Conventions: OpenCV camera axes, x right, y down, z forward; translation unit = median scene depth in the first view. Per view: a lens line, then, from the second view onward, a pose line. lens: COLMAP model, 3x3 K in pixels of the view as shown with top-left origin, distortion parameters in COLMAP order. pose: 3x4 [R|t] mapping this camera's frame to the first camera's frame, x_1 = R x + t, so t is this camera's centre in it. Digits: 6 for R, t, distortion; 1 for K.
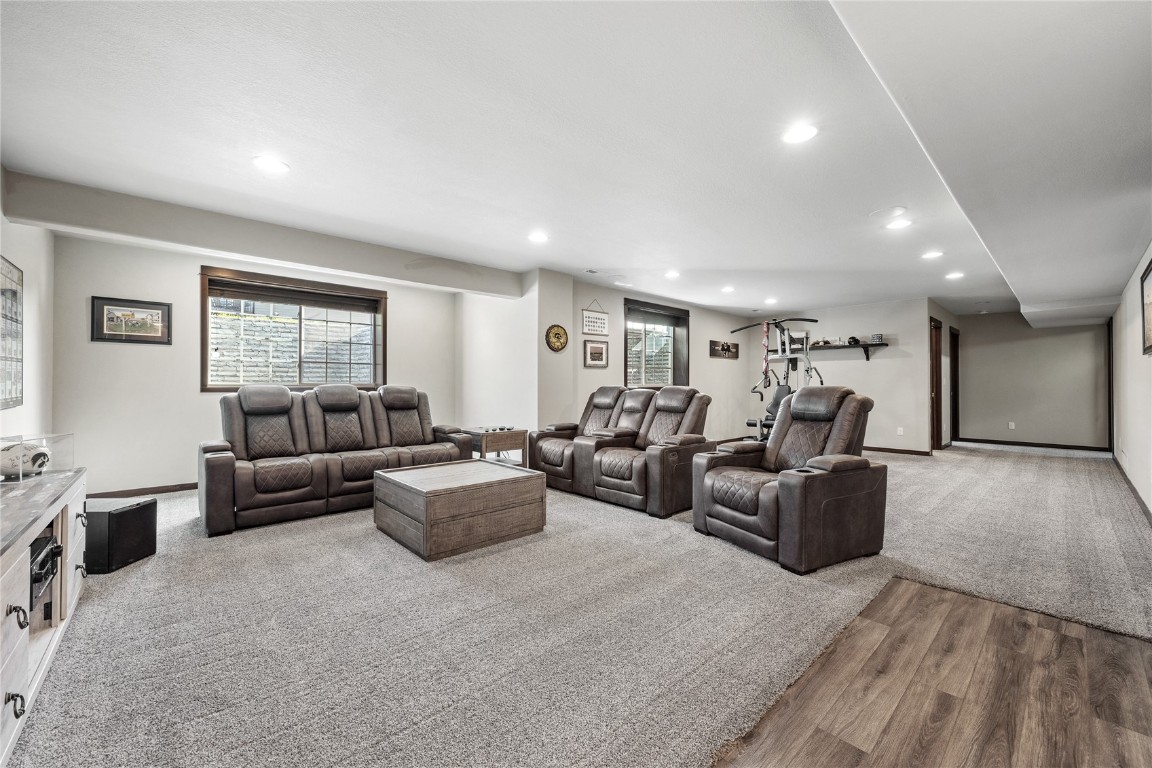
lens RADIAL K [[450.4, 0, 576.0], [0, 450.4, 384.0], [0, 0, 1]] dist [0.000606, 0.000111]
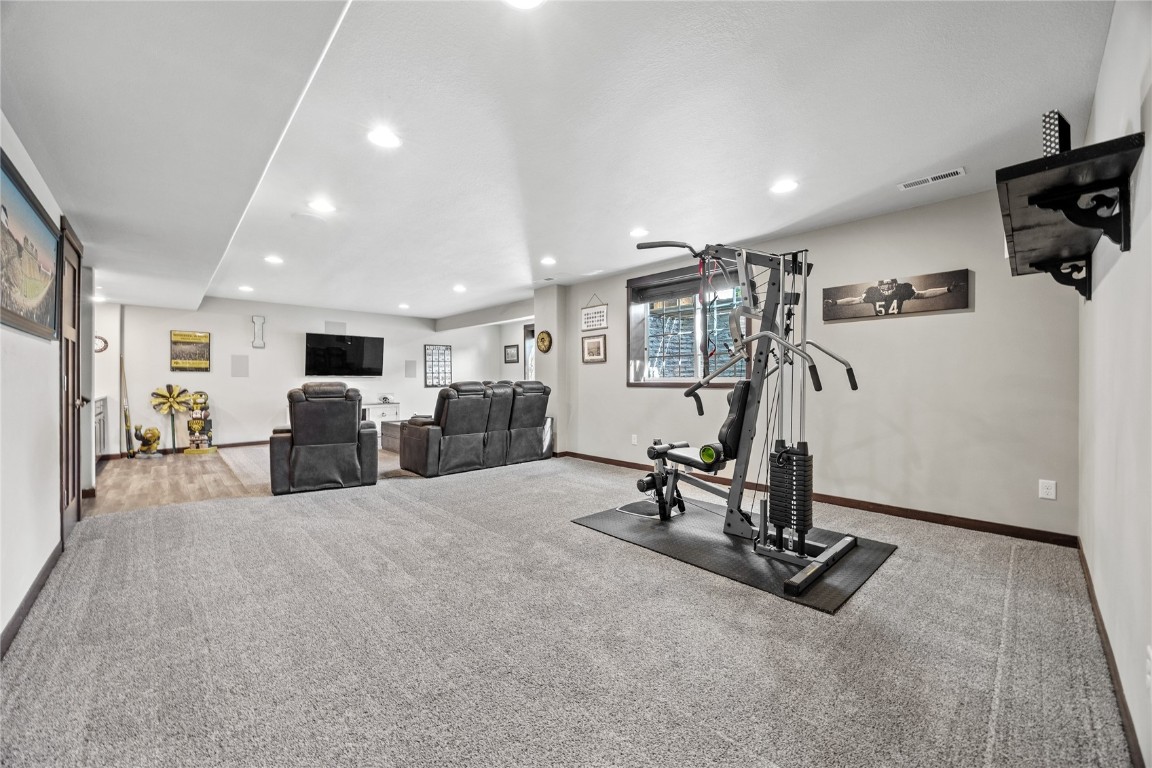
lens RADIAL K [[450.4, 0, 576.0], [0, 450.4, 384.0], [0, 0, 1]] dist [0.000606, 0.000111]
pose [[0.044970, 0.005572, -0.998973, 1.043422], [0.003861, 0.999976, 0.005751, 0.003871], [0.998981, -0.004115, 0.044947, 0.928608]]
